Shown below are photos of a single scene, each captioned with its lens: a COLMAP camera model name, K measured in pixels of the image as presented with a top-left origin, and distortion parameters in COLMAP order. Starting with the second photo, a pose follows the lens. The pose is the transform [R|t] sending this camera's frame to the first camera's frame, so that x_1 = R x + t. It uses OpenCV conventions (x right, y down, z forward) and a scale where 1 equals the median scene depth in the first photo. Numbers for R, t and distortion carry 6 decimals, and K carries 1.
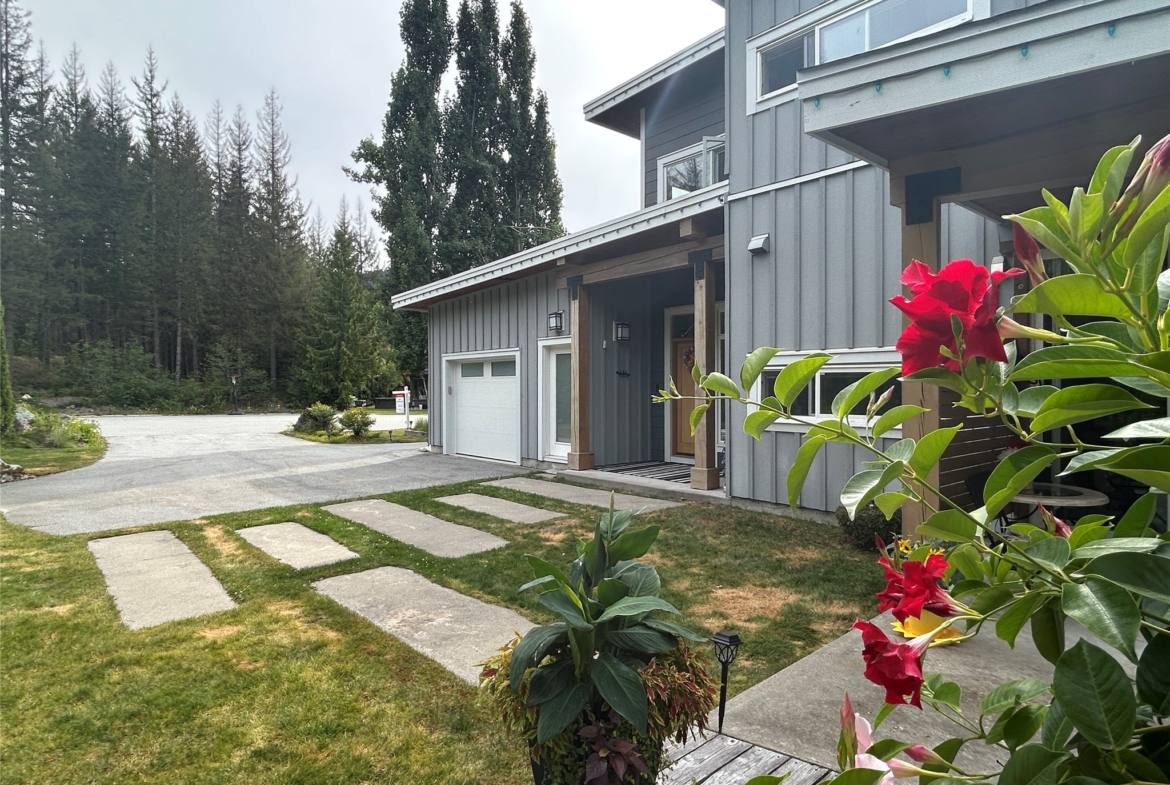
lens RADIAL K [[628.8, 0, 585.5], [0, 628.8, 393.2], [0, 0, 1]] dist [0.004754, 0.000905]
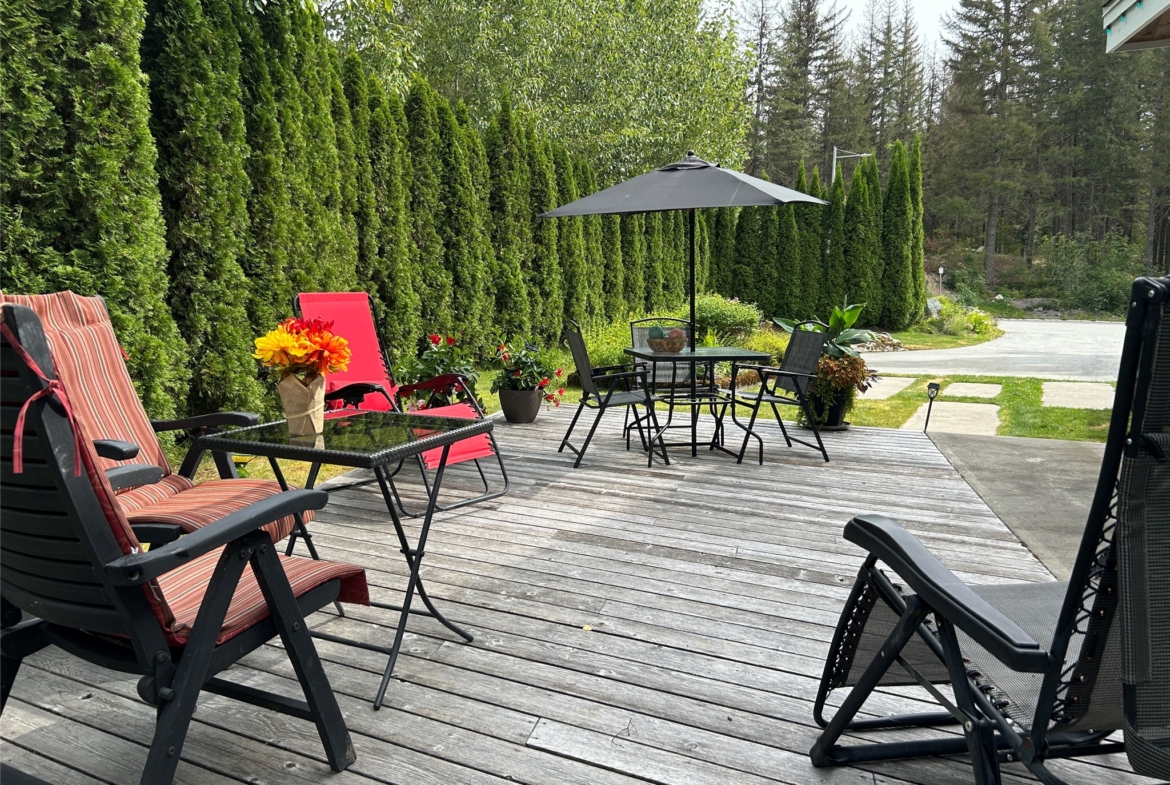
lens RADIAL K [[884.7, 0, 585.0], [0, 884.7, 392.7], [0, 0, 1]] dist [0.001733, 0.000761]
pose [[0.355159, 0.110866, -0.928208, 0.132097], [-0.016040, 0.993519, 0.112529, 0.008180], [0.934668, -0.025077, 0.354636, -0.049938]]
